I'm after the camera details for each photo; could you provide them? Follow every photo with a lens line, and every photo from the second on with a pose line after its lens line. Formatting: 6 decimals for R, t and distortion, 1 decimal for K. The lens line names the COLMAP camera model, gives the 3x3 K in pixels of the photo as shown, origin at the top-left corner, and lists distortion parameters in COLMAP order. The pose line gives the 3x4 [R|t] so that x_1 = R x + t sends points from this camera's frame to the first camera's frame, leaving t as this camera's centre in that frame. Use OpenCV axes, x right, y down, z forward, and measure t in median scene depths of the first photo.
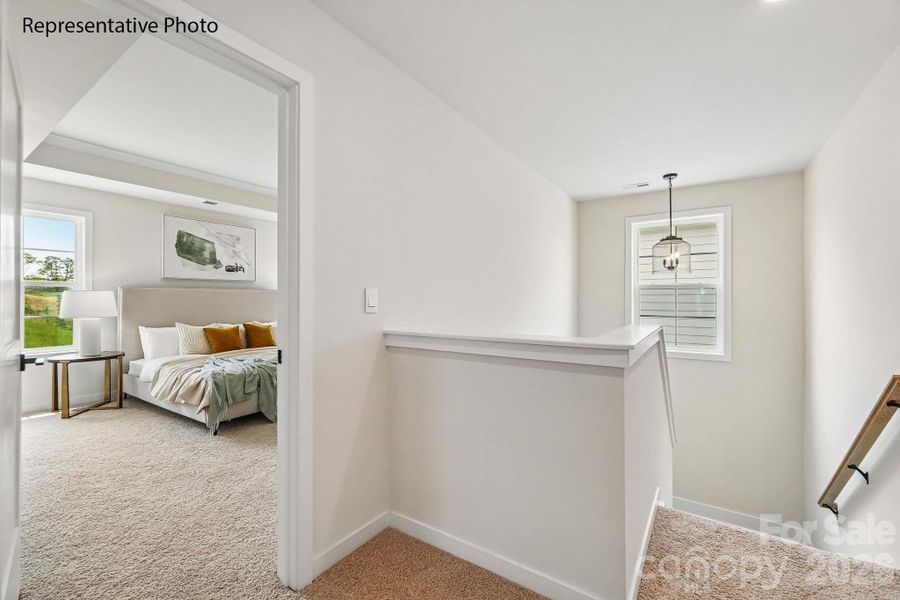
lens RADIAL K [[378.8, 0, 450.1], [0, 378.8, 298.0], [0, 0, 1]] dist [-0.018001, 0.006898]
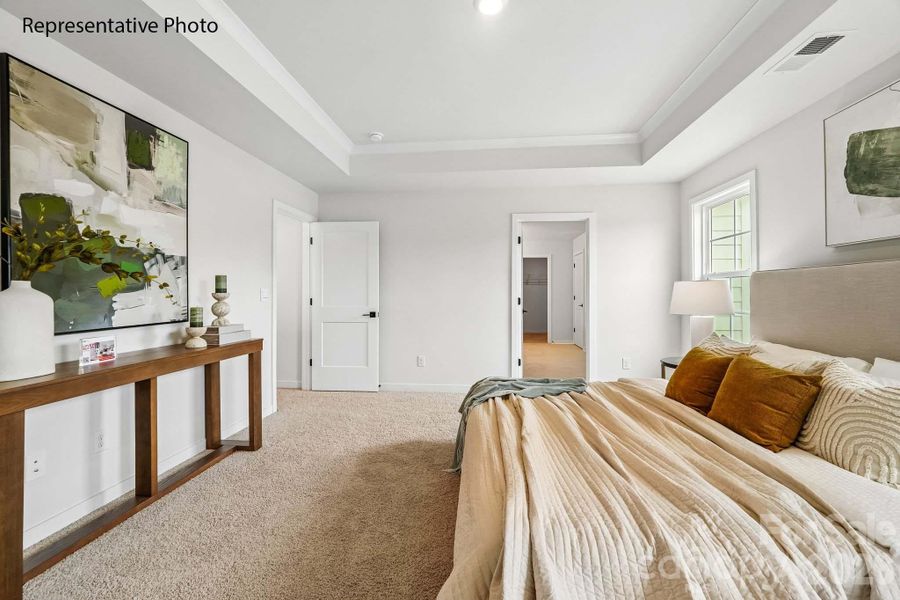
lens RADIAL K [[378.8, 0, 450.1], [0, 378.8, 298.0], [0, 0, 1]] dist [-0.018001, 0.006898]
pose [[-0.878252, 0.005887, -0.478162, -0.103087], [0.002085, 0.999962, 0.008481, 0.010476], [0.478194, 0.006451, -0.878231, 1.379364]]
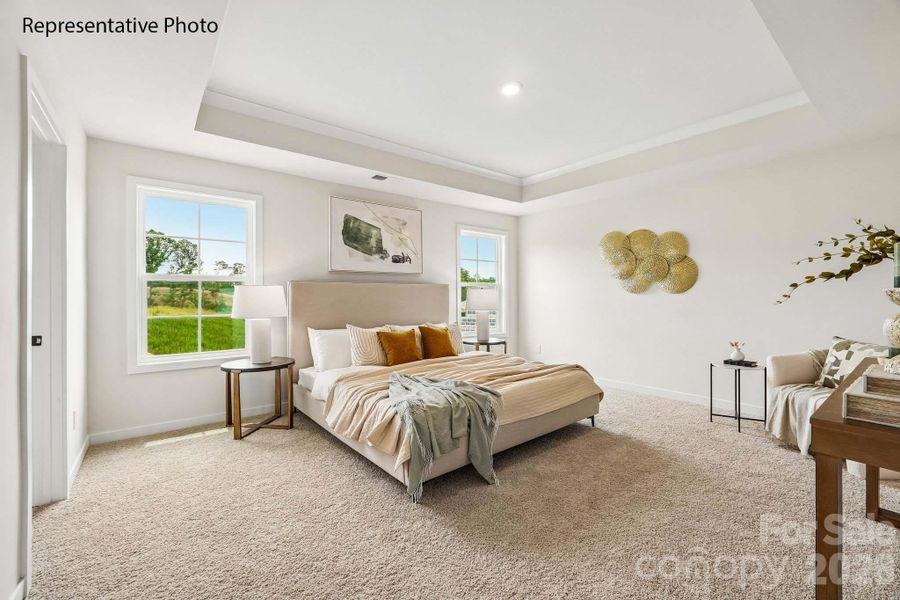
lens RADIAL K [[378.8, 0, 450.1], [0, 378.8, 298.0], [0, 0, 1]] dist [-0.018001, 0.006898]
pose [[0.953584, -0.003251, -0.301108, -0.285978], [0.005314, 0.999968, 0.006033, 0.005368], [0.301079, -0.007353, 0.953571, 0.306138]]
